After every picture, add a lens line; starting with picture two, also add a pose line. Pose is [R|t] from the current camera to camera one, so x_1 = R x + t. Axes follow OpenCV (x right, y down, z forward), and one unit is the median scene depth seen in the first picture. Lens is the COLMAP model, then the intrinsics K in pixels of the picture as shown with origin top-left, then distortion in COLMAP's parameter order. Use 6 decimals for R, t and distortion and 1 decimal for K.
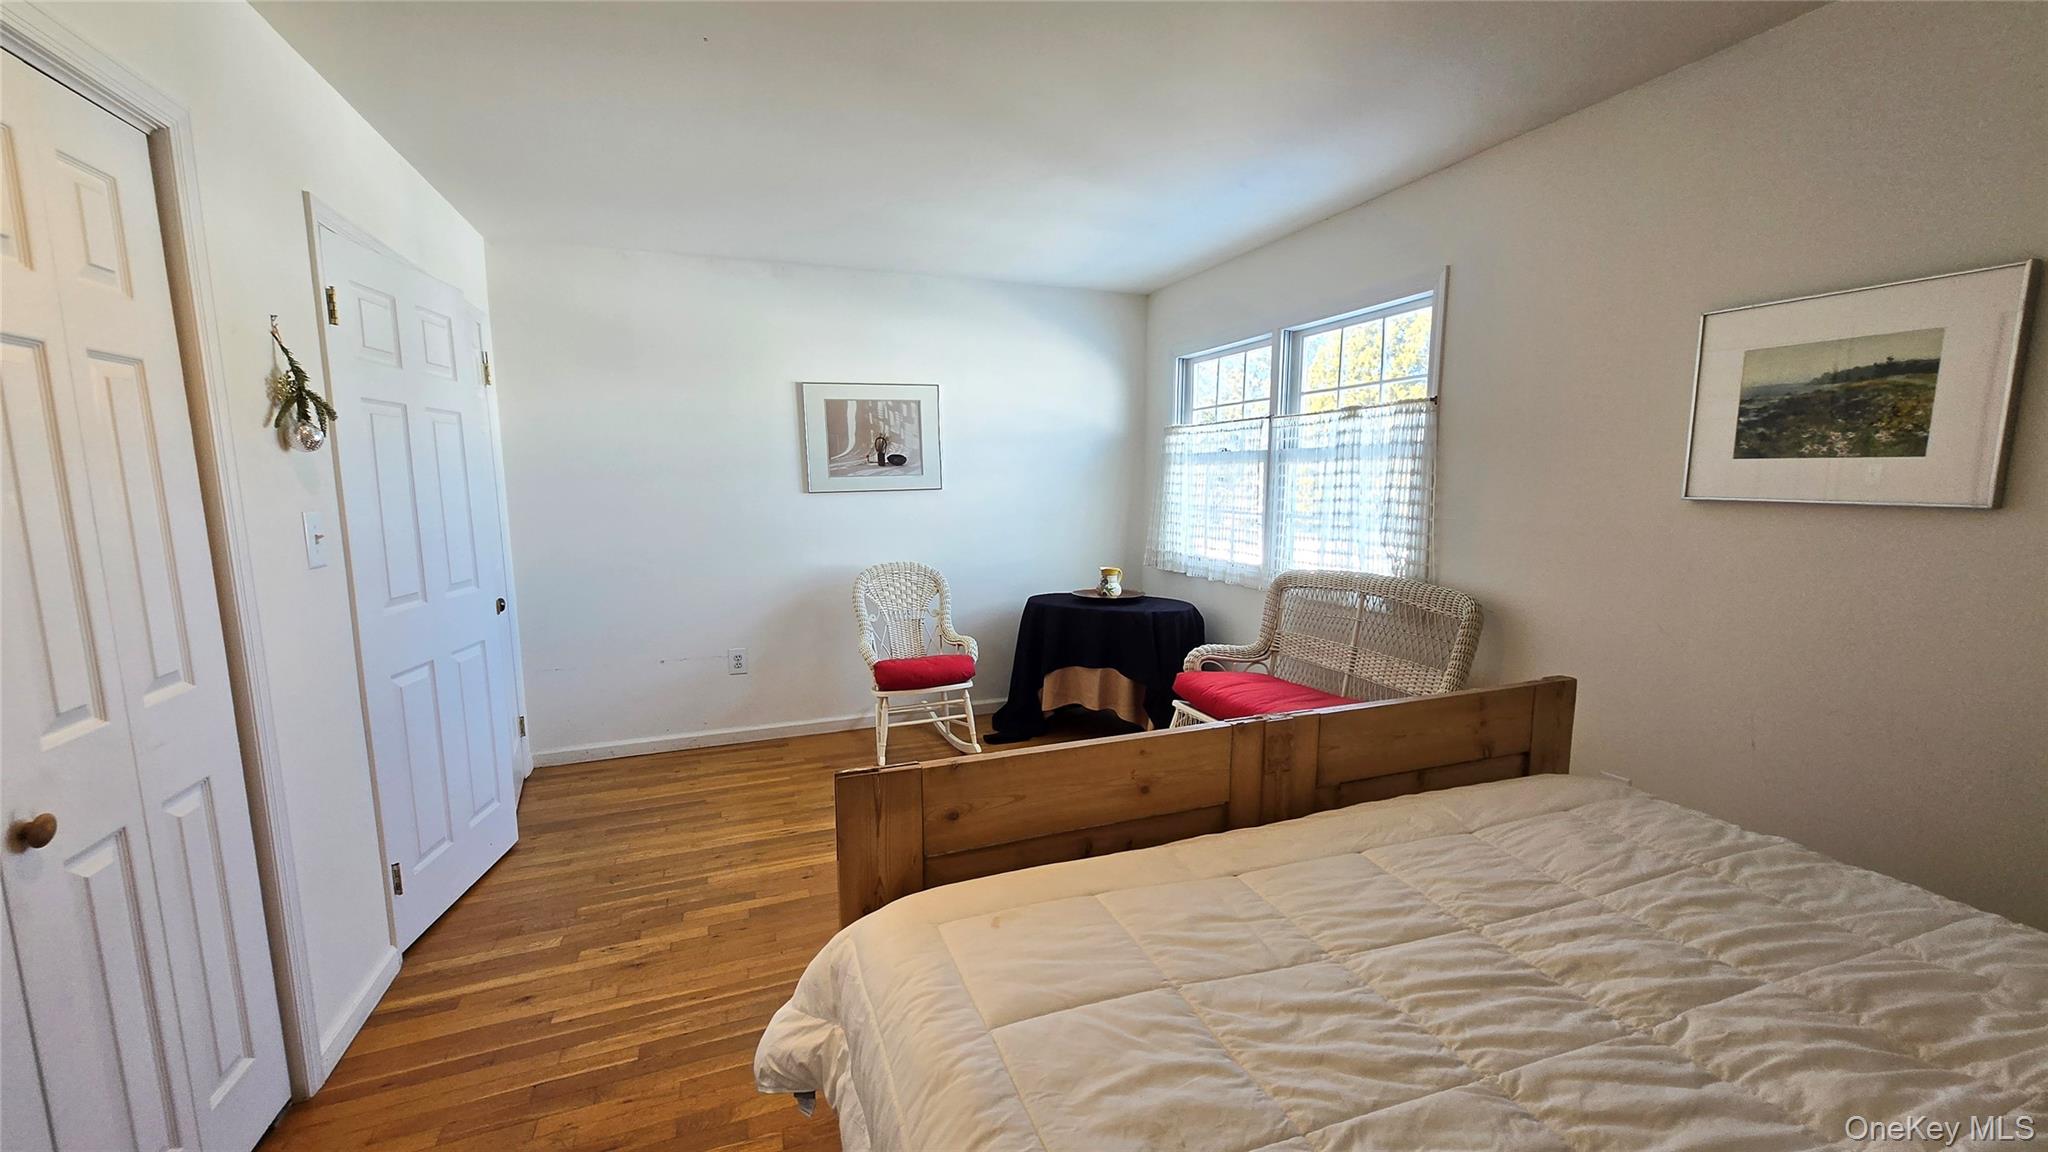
lens RADIAL K [[808.9, 0, 1014.8], [0, 808.9, 591.9], [0, 0, 1]] dist [0.007815, -0.003001]
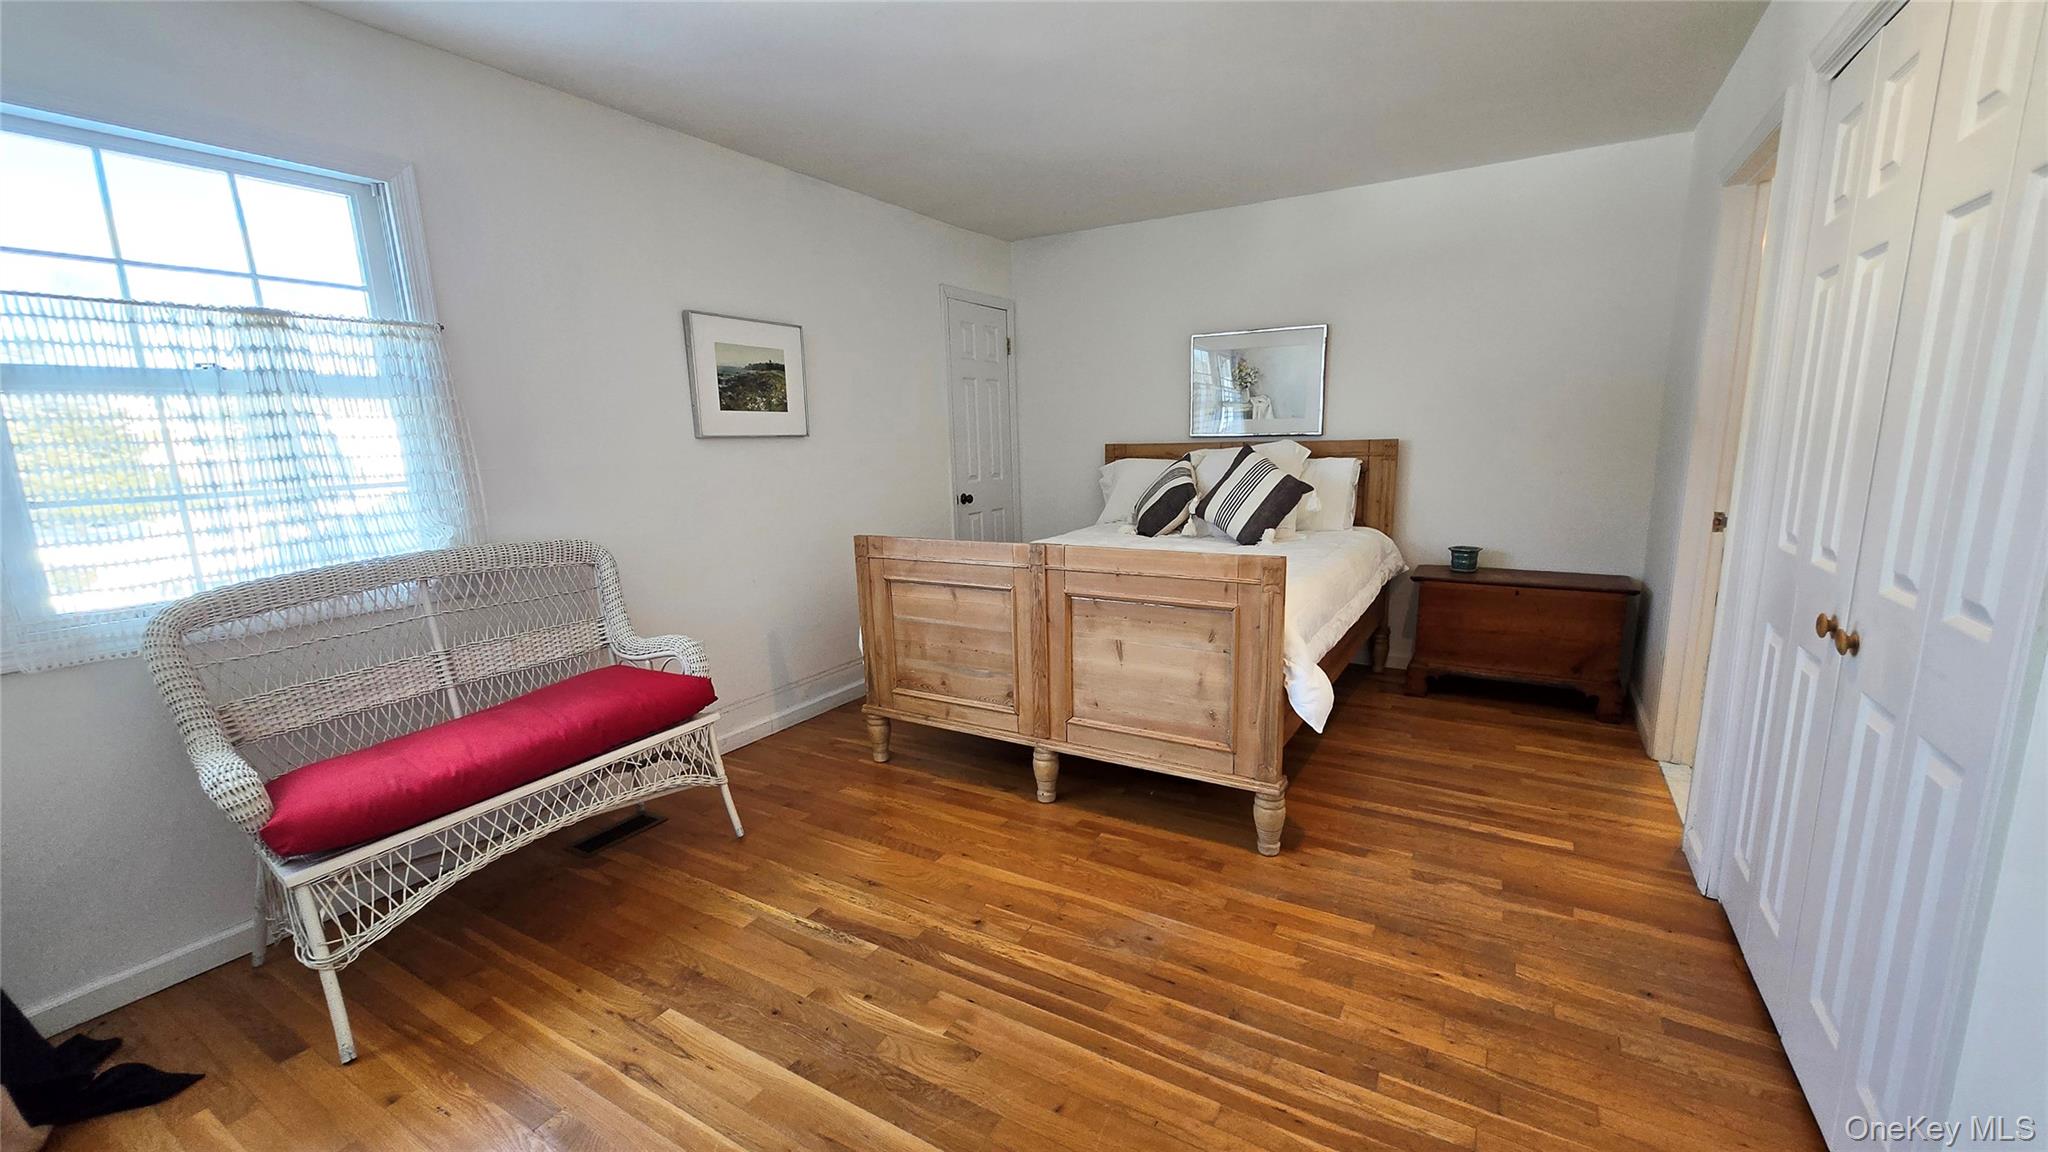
lens RADIAL K [[808.9, 0, 1040.7], [0, 808.9, 590.4], [0, 0, 1]] dist [0.007815, -0.003001]
pose [[-0.640371, -0.147924, 0.753687, -0.561235], [0.116646, 0.951166, 0.285792, -0.152834], [-0.759157, 0.270928, -0.591844, 1.138366]]
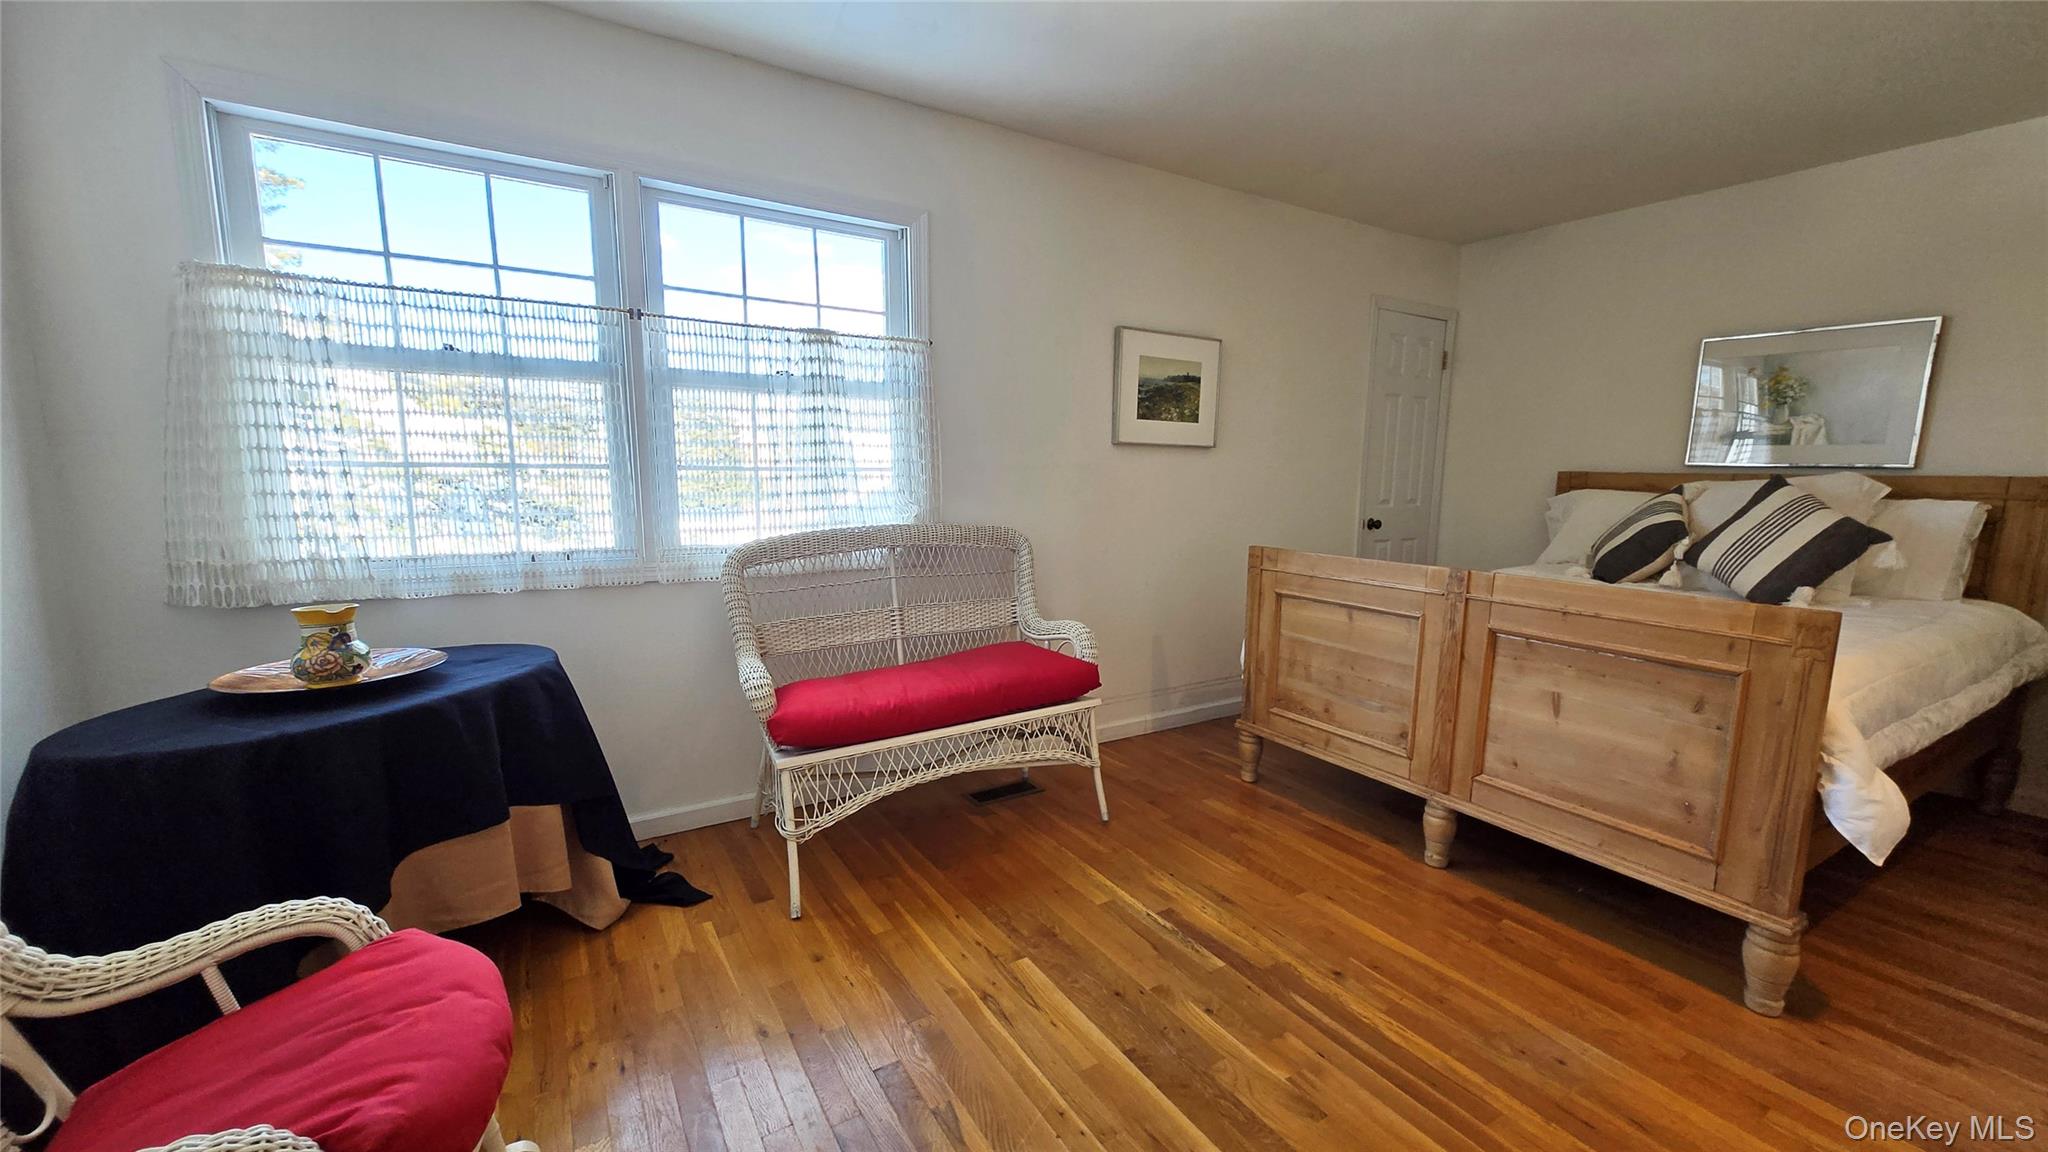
lens RADIAL K [[808.9, 0, 1040.4], [0, 808.9, 587.3], [0, 0, 1]] dist [0.007815, -0.003001]
pose [[-0.212077, -0.165920, 0.963065, -0.548348], [0.112896, 0.974724, 0.192789, -0.124526], [-0.970710, 0.149612, -0.187985, 1.141203]]
